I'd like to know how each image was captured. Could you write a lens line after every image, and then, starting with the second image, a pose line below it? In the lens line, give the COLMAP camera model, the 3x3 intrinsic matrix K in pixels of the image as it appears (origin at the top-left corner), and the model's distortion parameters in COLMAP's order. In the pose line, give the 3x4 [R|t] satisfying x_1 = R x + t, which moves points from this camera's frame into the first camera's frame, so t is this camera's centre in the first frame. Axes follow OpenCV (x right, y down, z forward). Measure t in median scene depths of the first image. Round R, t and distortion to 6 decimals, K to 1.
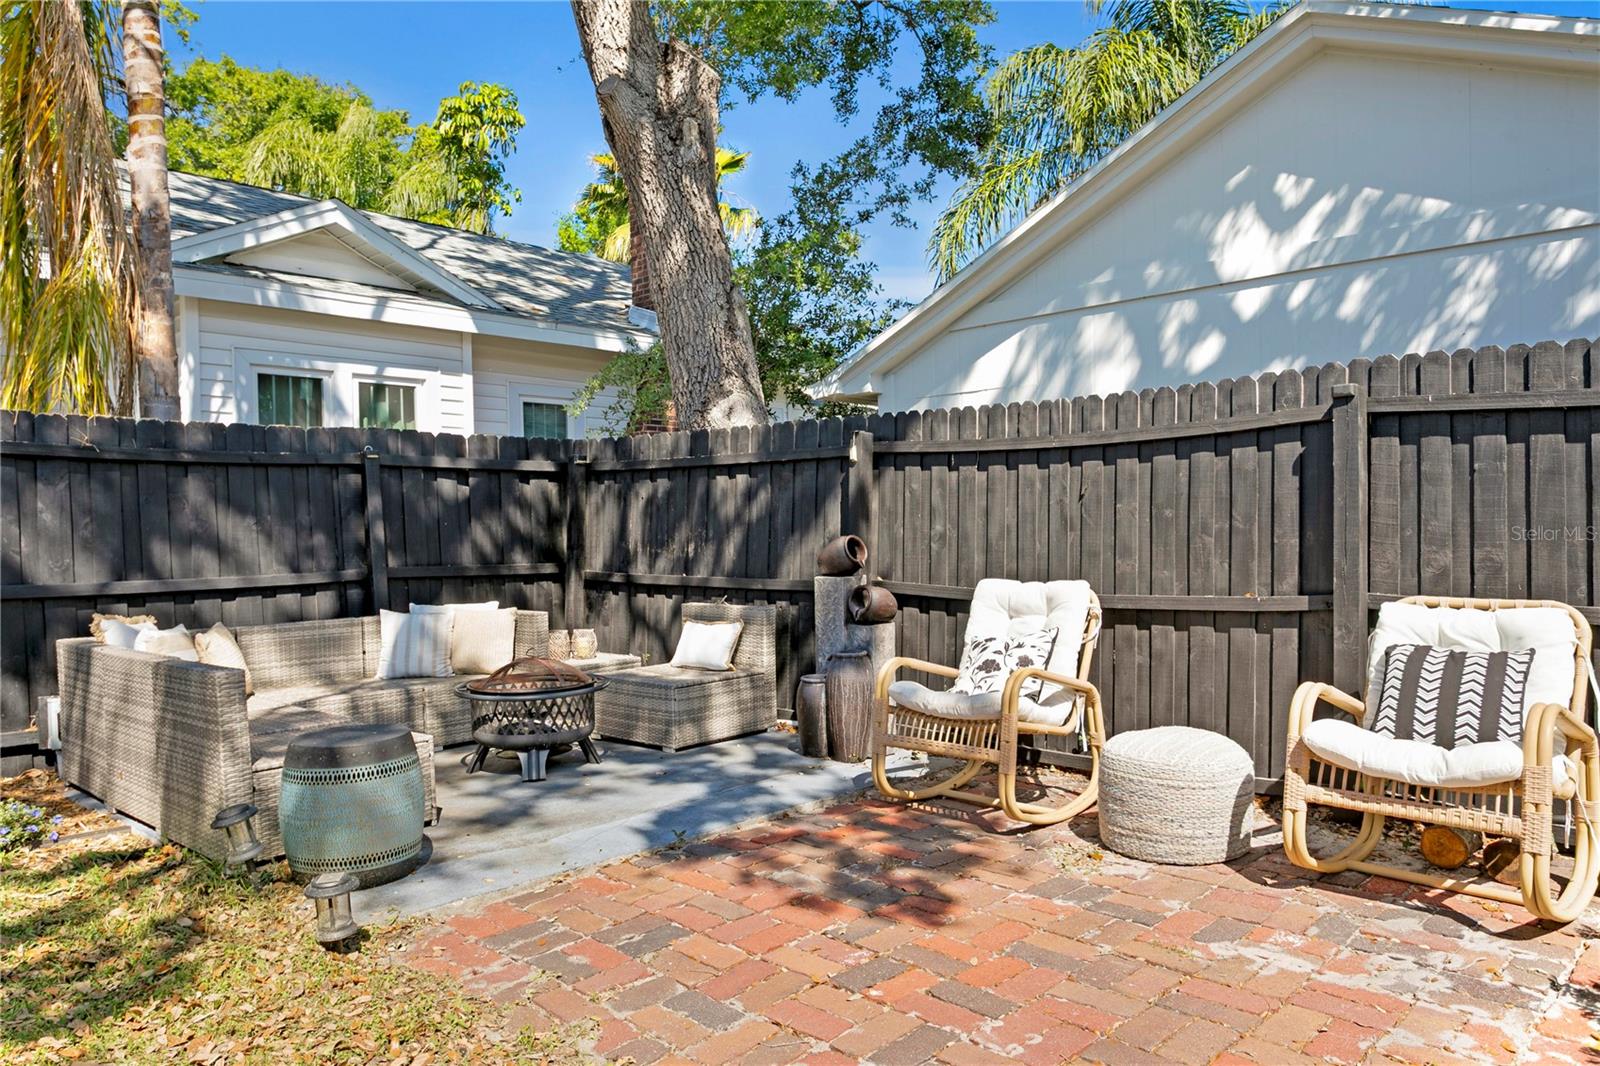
lens RADIAL K [[1116.3, 0, 789.7], [0, 1116.3, 548.4], [0, 0, 1]] dist [-0.006126, 0.007039]
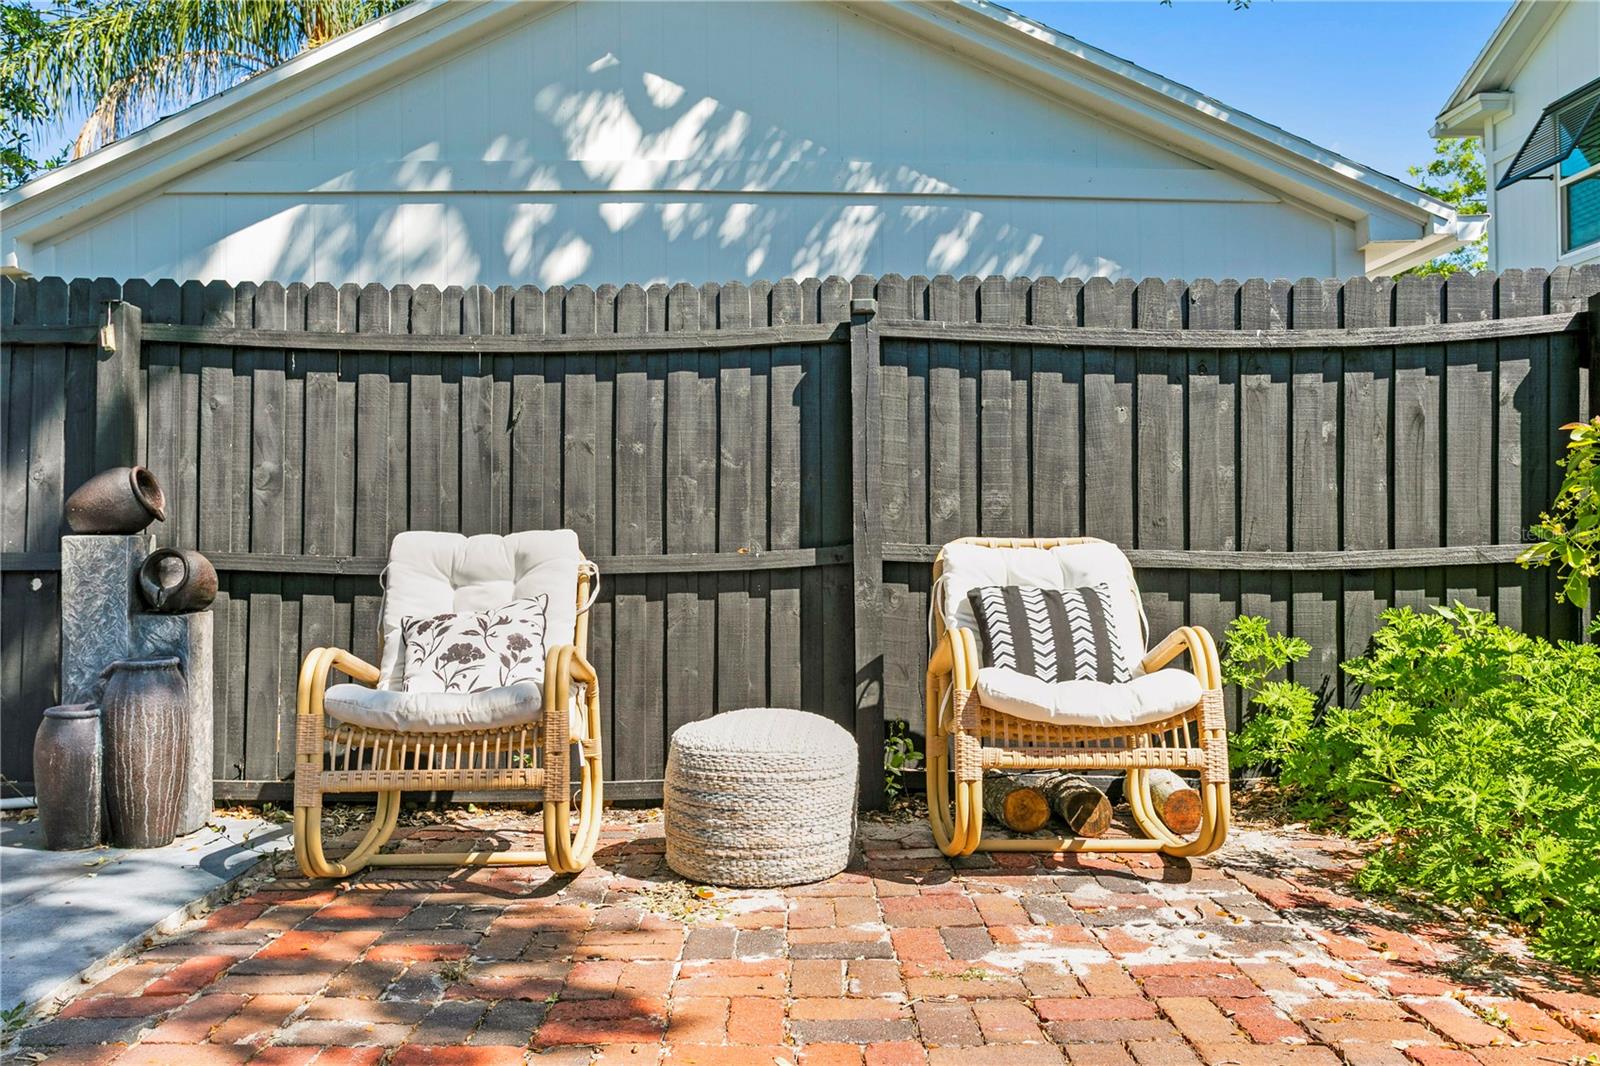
lens RADIAL K [[1300.2, 0, 791.2], [0, 1300.2, 548.2], [0, 0, 1]] dist [0.010337, 0.011131]
pose [[0.696397, 0.011065, 0.717571, -0.212482], [0.012544, 0.999541, -0.027587, 0.058827], [-0.717547, 0.028212, 0.695938, 0.281781]]
